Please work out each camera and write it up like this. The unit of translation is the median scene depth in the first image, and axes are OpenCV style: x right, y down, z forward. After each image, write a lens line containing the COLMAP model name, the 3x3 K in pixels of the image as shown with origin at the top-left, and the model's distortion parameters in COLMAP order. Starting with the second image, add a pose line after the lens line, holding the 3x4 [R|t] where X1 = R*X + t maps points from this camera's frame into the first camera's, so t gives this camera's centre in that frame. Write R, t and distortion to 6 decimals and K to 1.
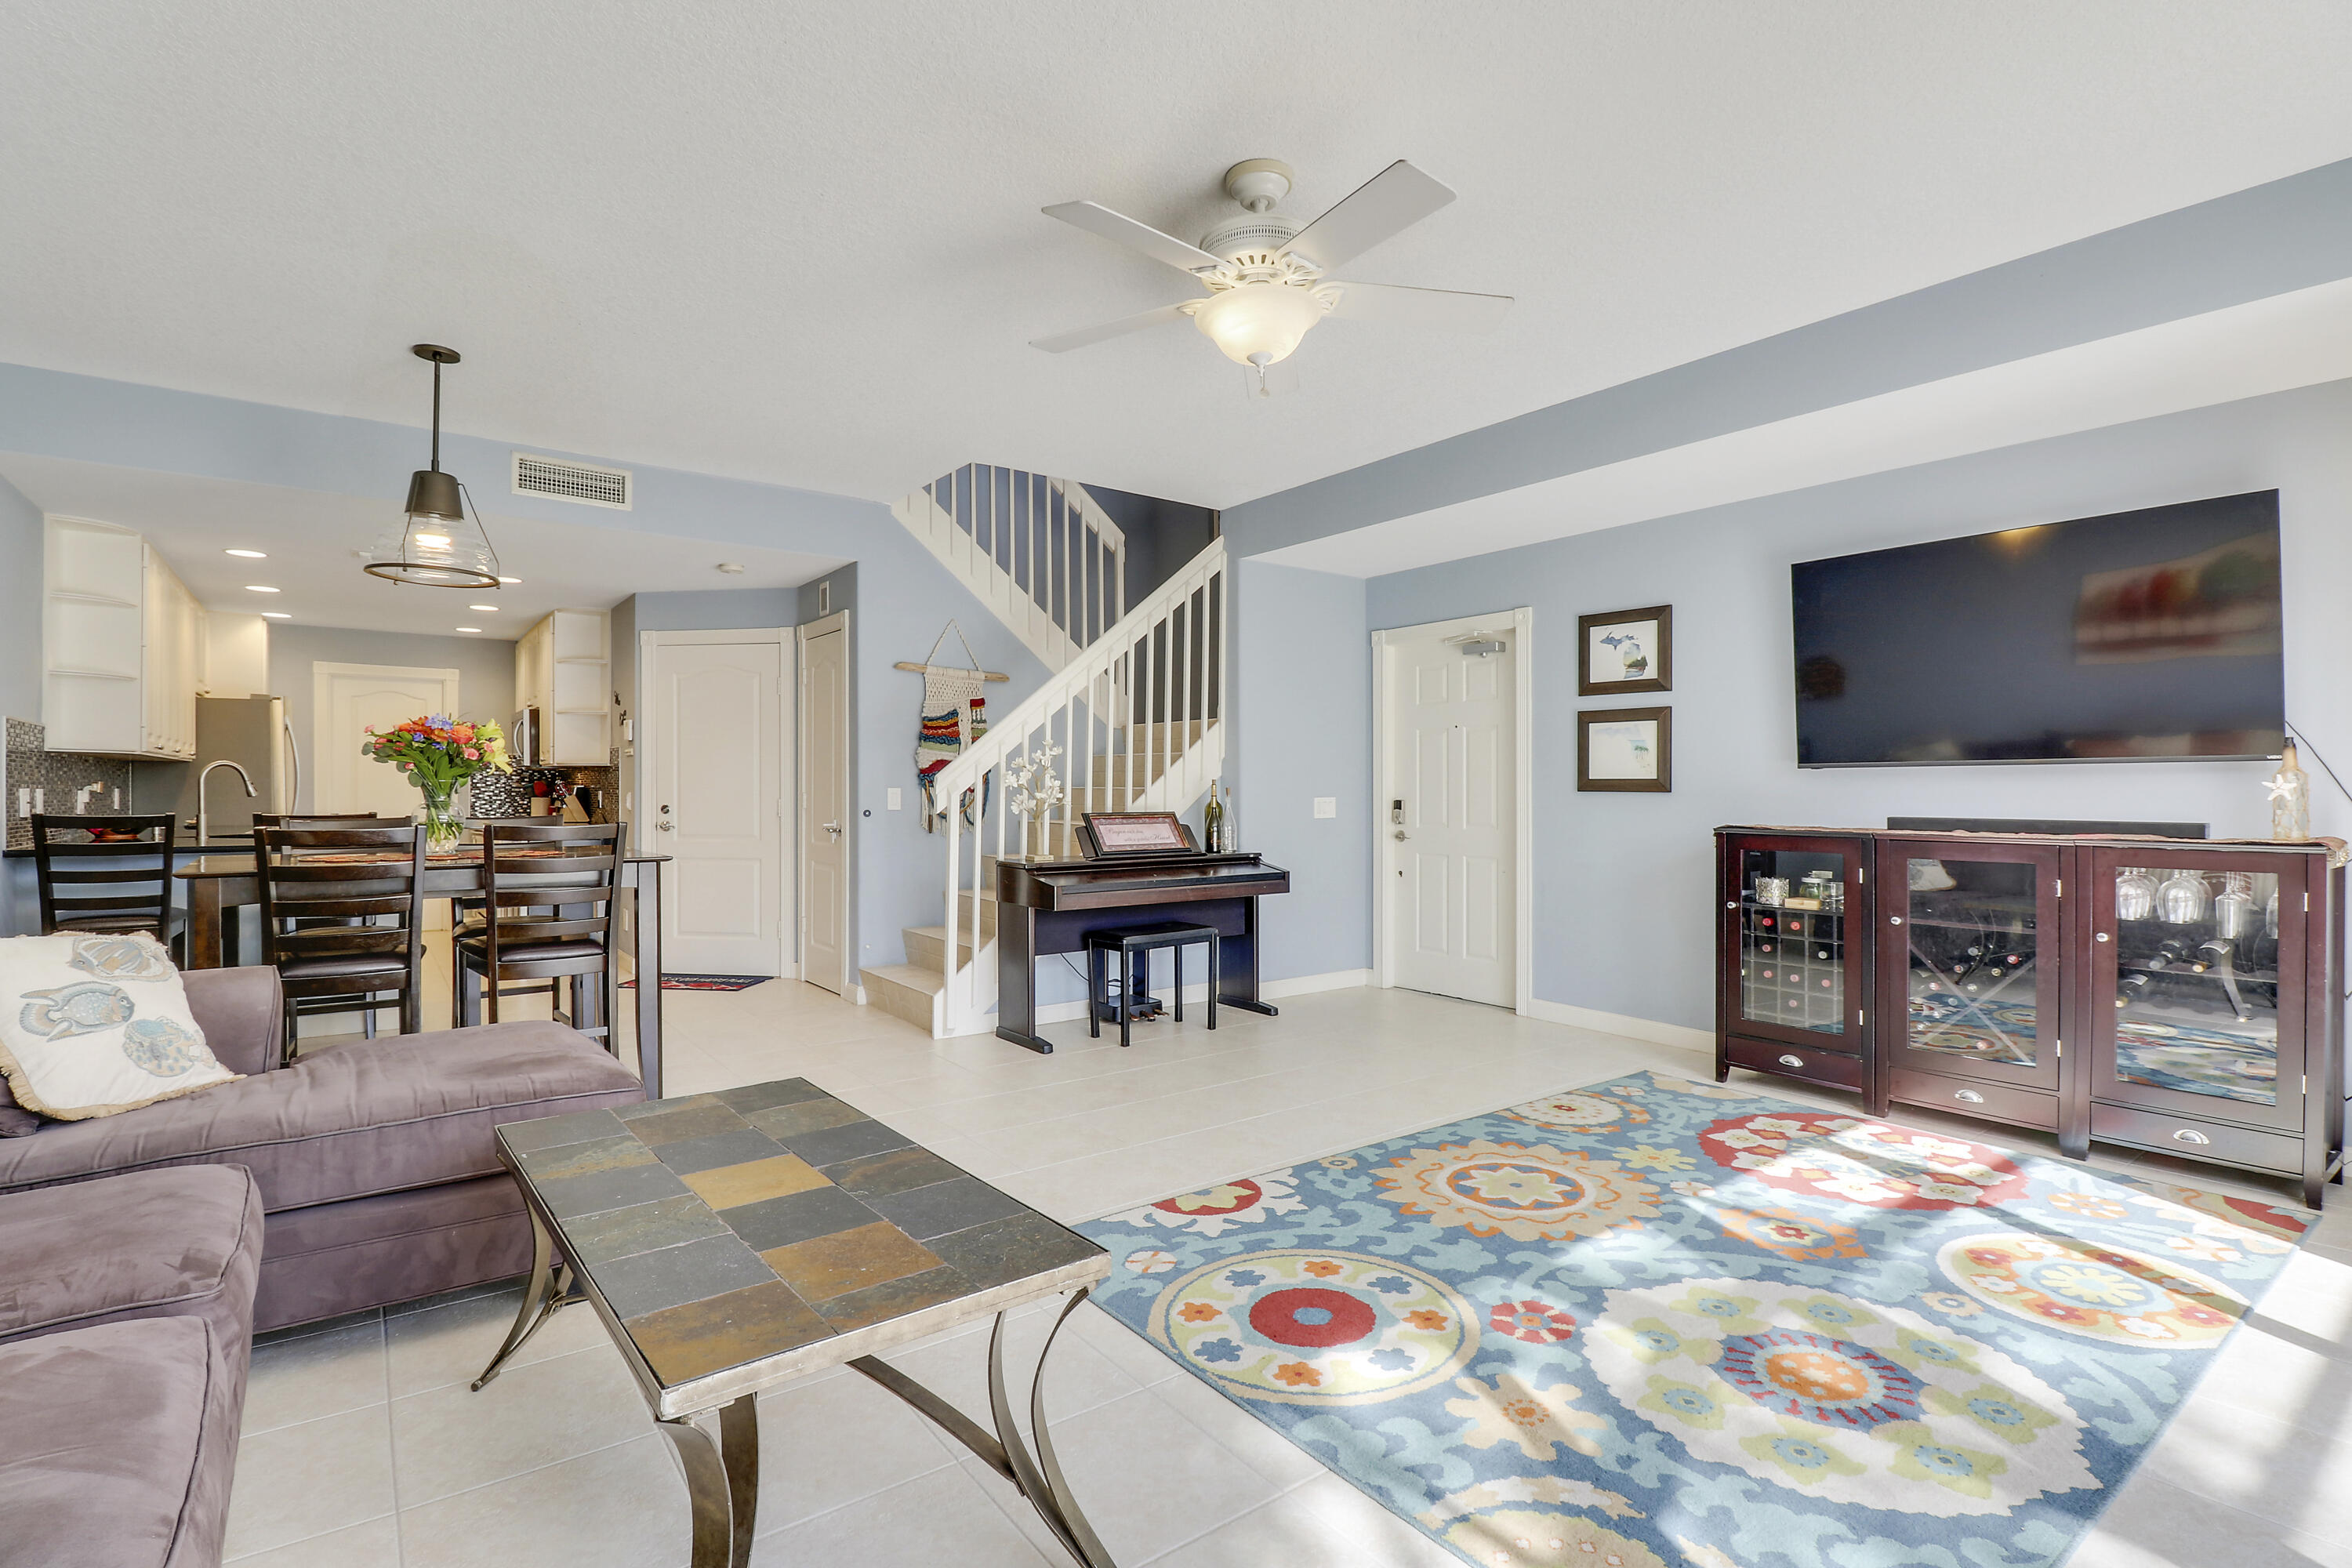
lens RADIAL K [[1114.8, 0, 1185.7], [0, 1114.8, 778.9], [0, 0, 1]] dist [0.002028, -0.015324]
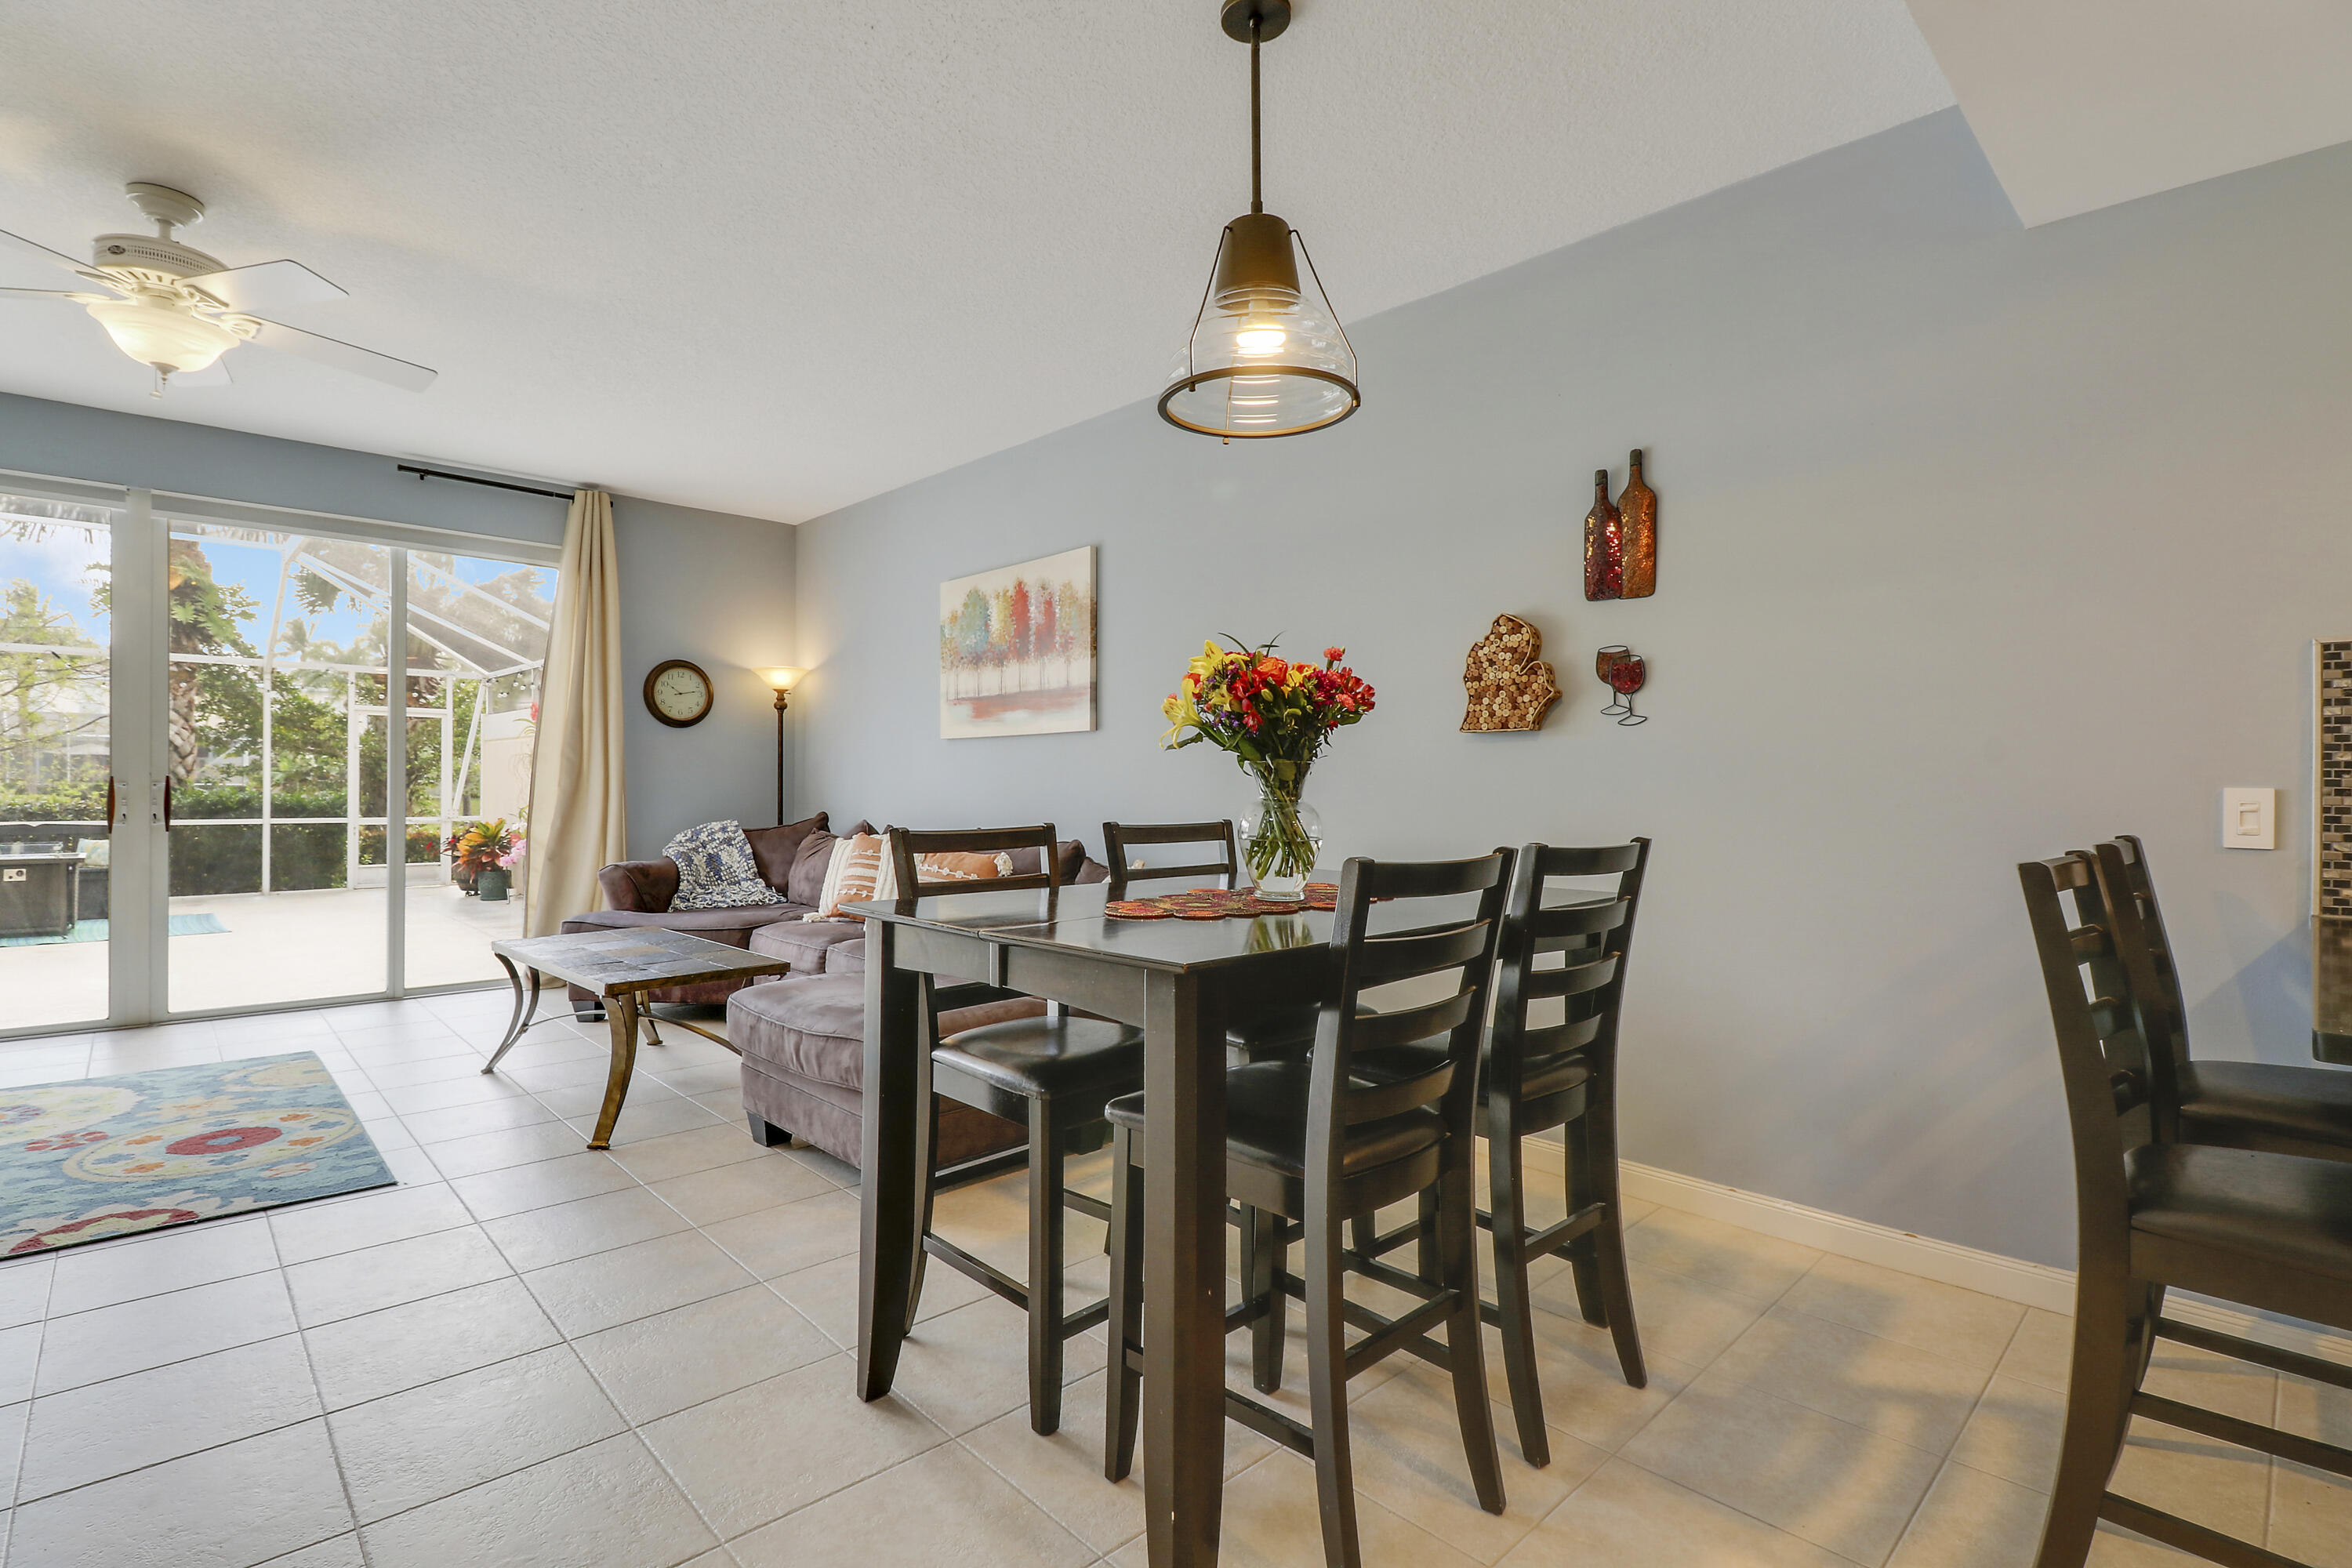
lens RADIAL K [[1100.1, 0, 1162.0], [0, 1100.1, 788.0], [0, 0, 1]] dist [-0.000928, -0.012823]
pose [[-0.994848, -0.012445, -0.100616, -0.548948], [-0.012130, 0.999919, -0.003741, 0.016961], [0.100654, -0.002501, -0.994918, 1.488078]]
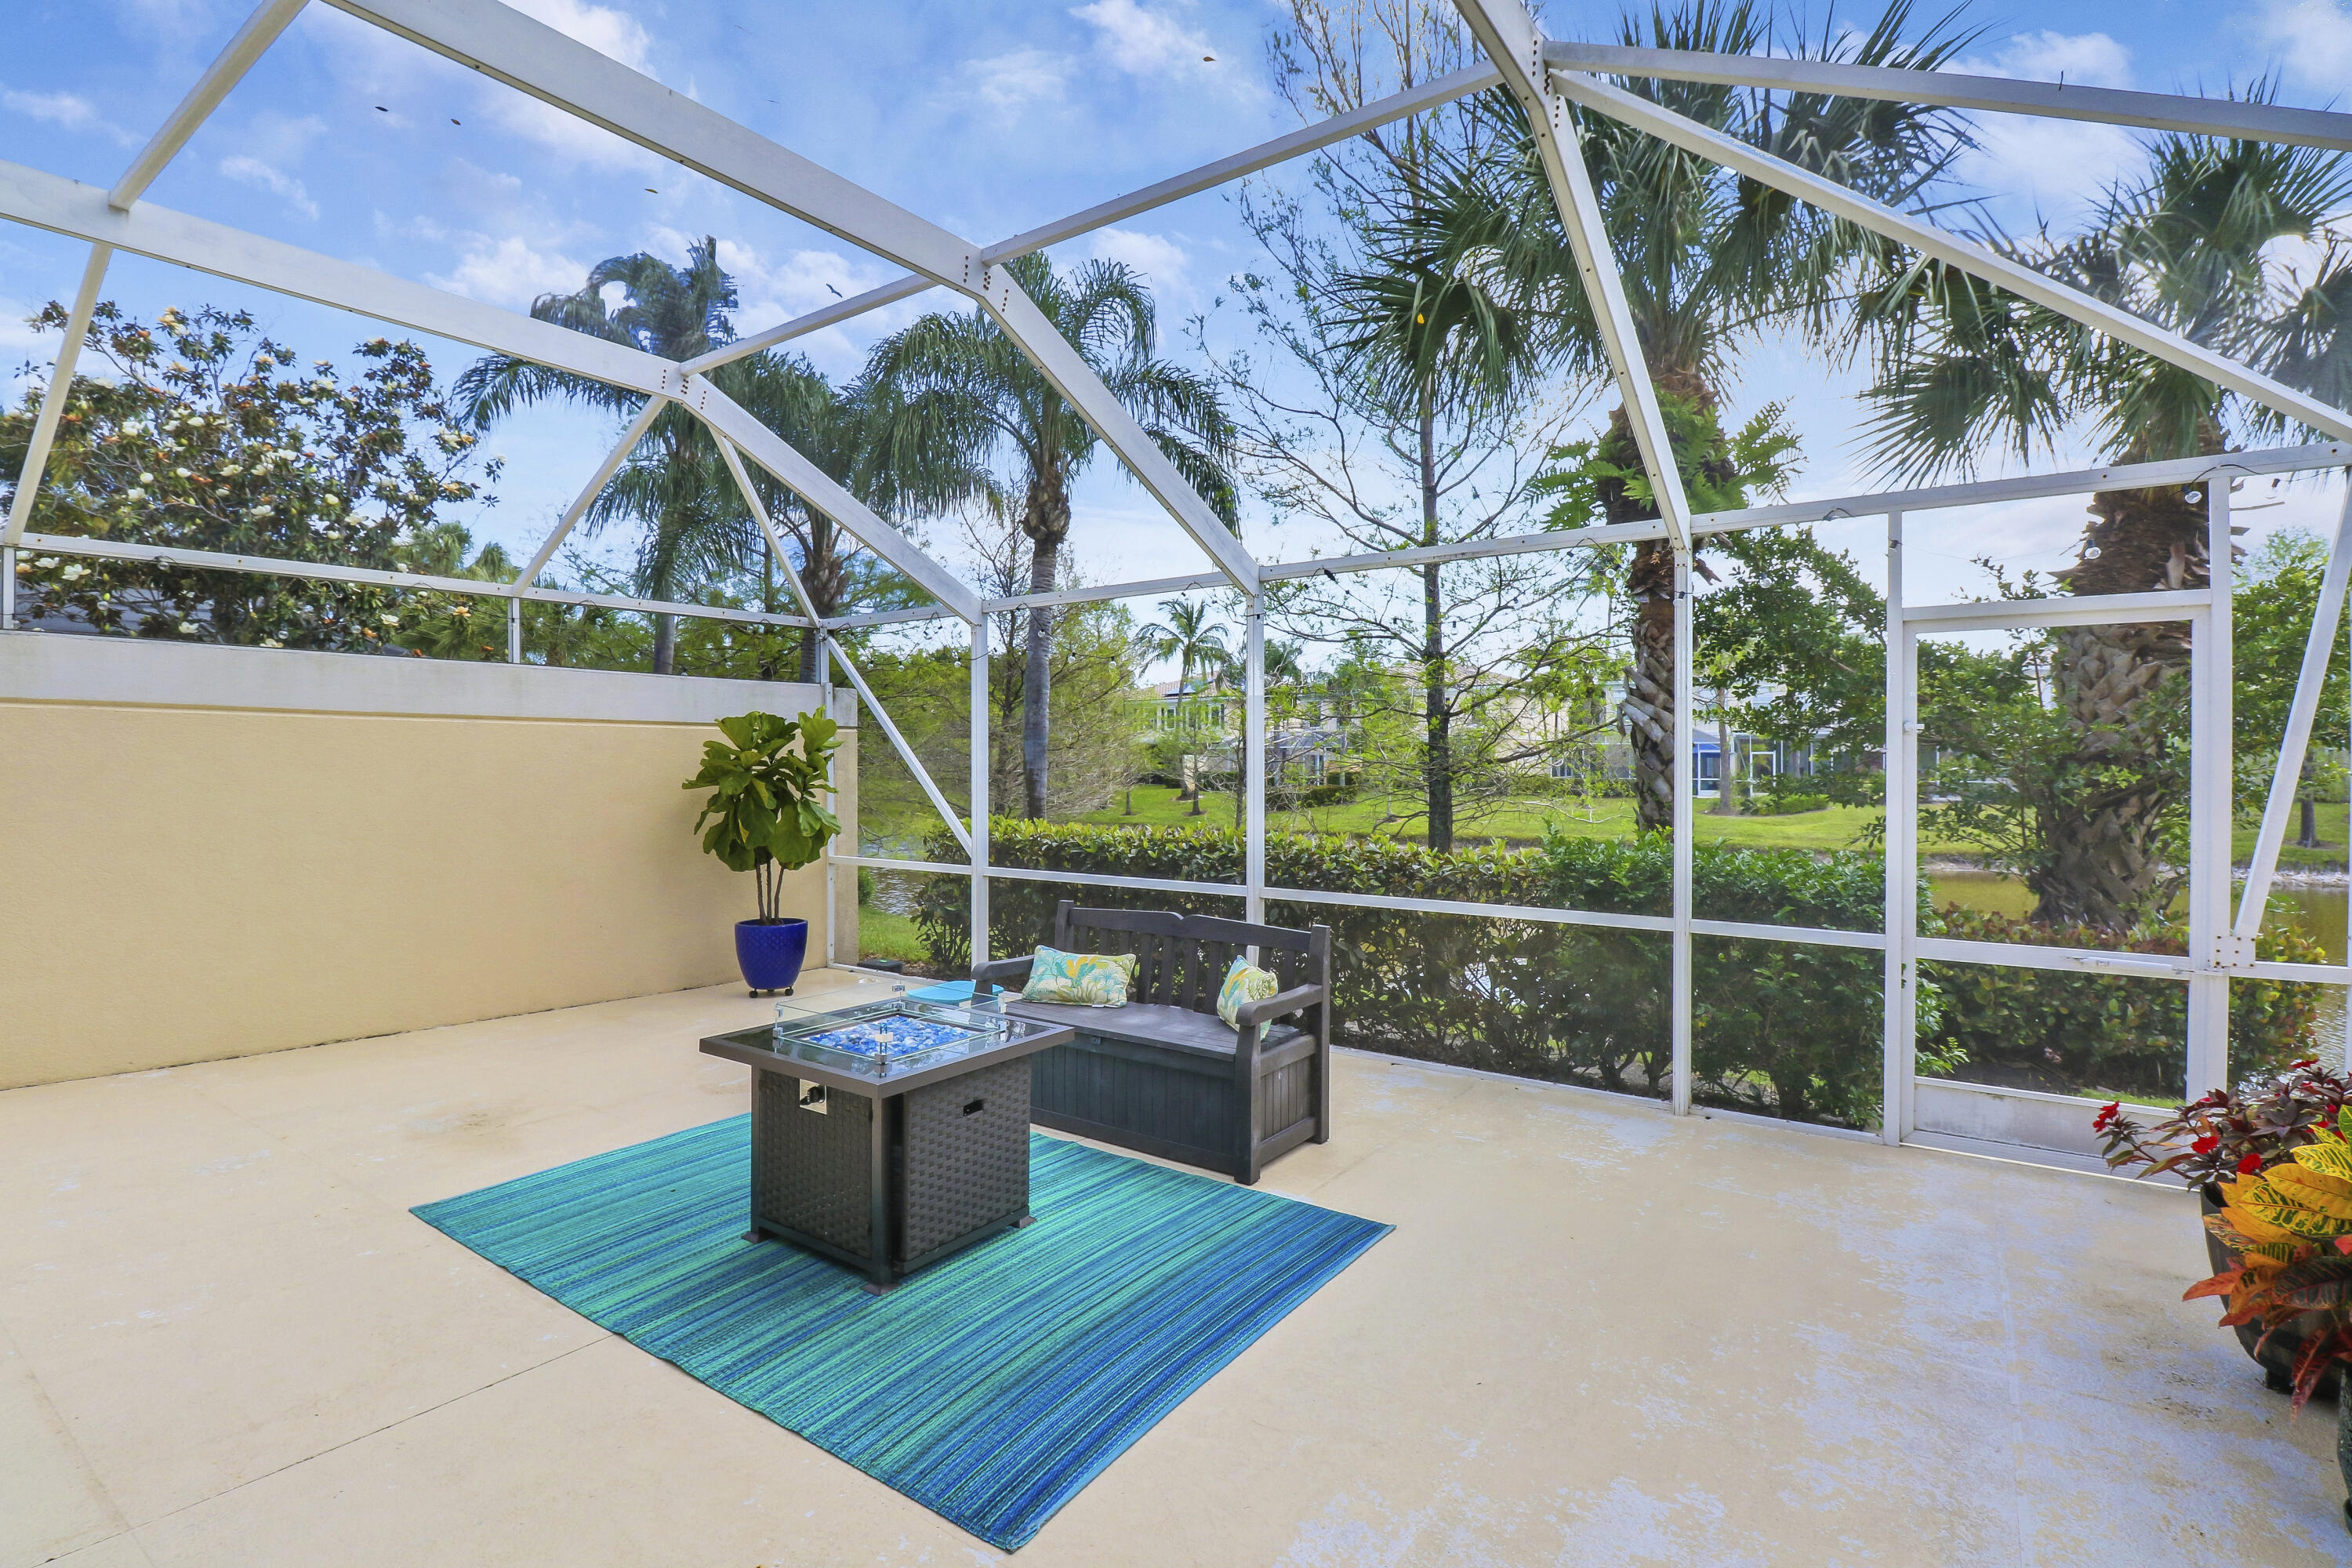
lens RADIAL K [[1109.8, 0, 1166.3], [0, 1109.8, 775.8], [0, 0, 1]] dist [0.000385, -0.011736]
pose [[-0.287748, -0.016419, 0.957565, 0.514578], [-0.011140, 0.999843, 0.013797, -0.043517], [-0.957641, -0.006697, -0.287885, -0.681449]]
